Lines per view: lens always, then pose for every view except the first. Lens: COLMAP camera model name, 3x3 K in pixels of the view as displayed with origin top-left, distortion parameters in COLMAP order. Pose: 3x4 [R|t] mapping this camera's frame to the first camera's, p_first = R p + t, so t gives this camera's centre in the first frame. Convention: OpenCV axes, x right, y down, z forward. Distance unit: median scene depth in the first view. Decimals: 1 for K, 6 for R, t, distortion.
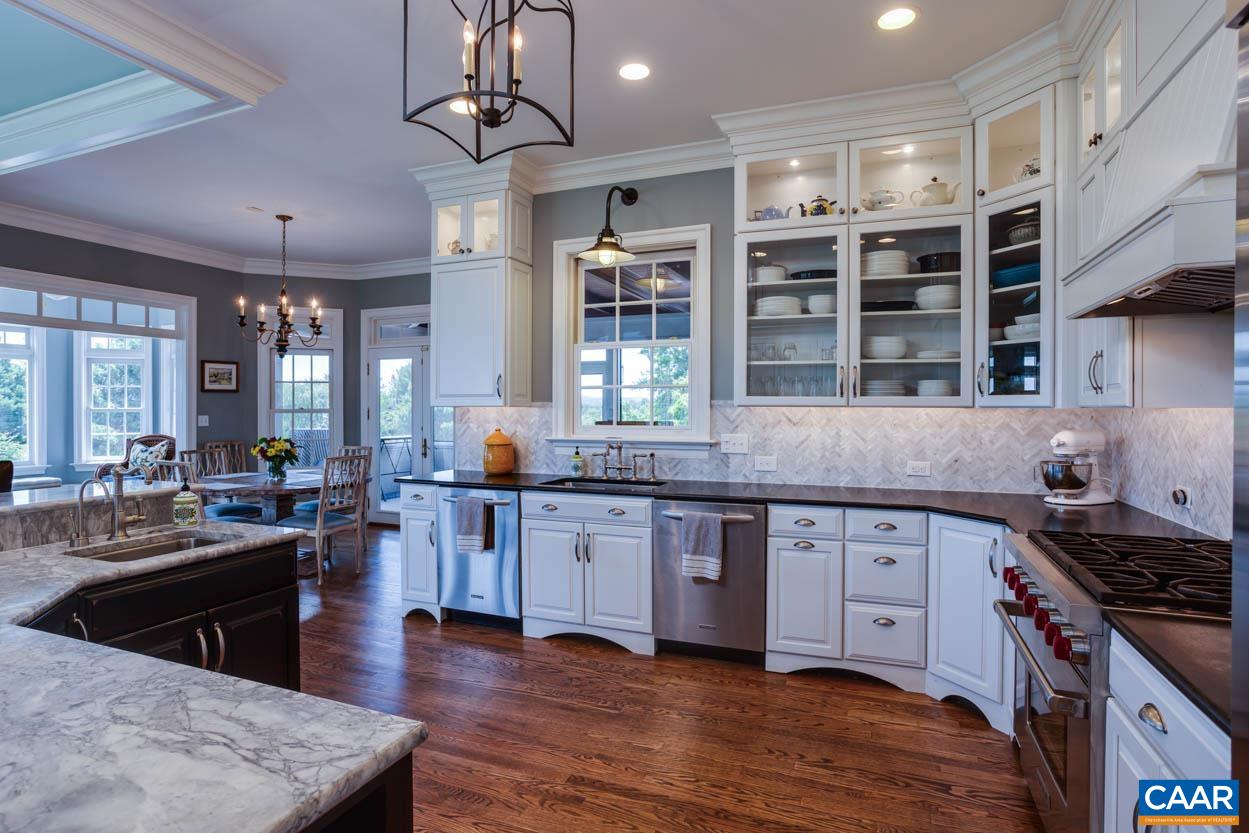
lens RADIAL K [[647.2, 0, 593.4], [0, 647.2, 404.0], [0, 0, 1]] dist [0.000520, 0.001826]
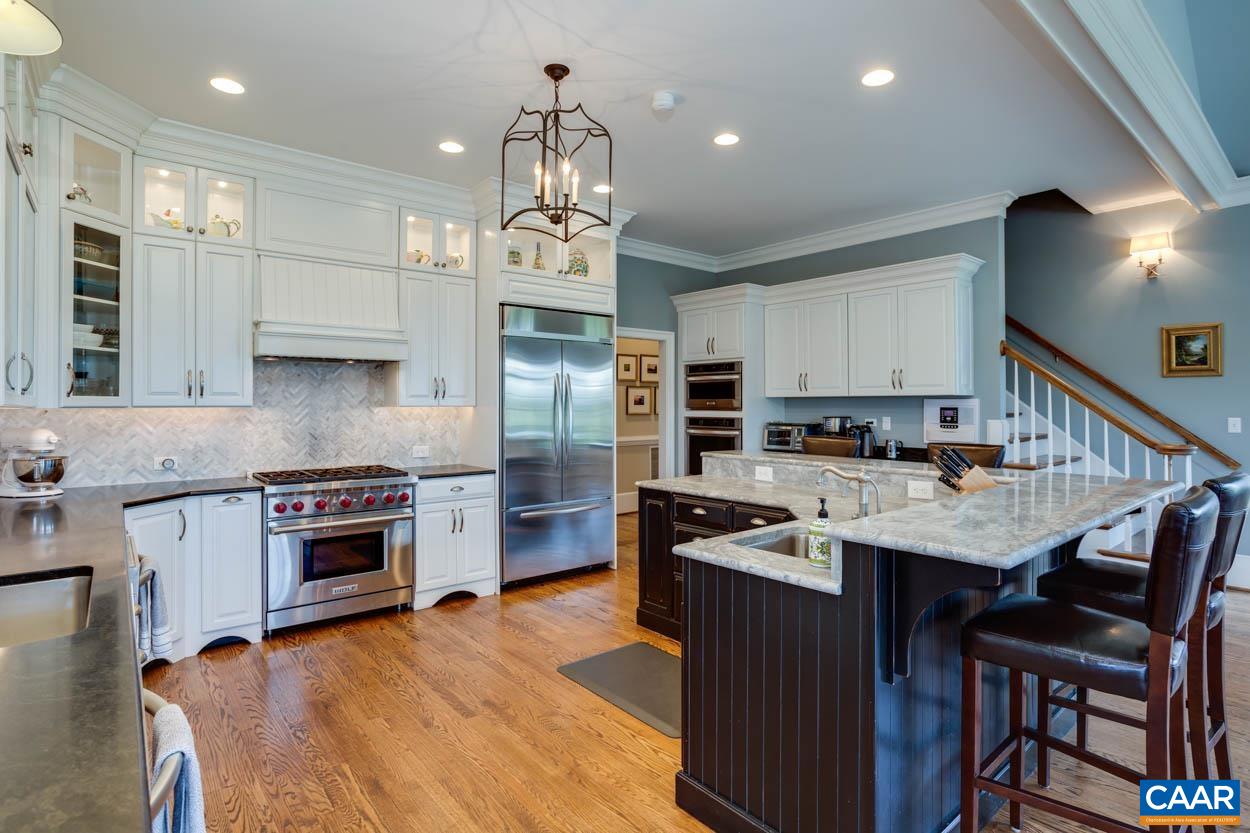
lens RADIAL K [[615.2, 0, 626.2], [0, 615.2, 408.1], [0, 0, 1]] dist [0.000108, 0.000011]
pose [[-0.898004, 0.004482, 0.439965, -0.364464], [0.005856, 0.999981, 0.001765, 0.004762], [-0.439948, 0.004162, -0.898013, 0.868426]]
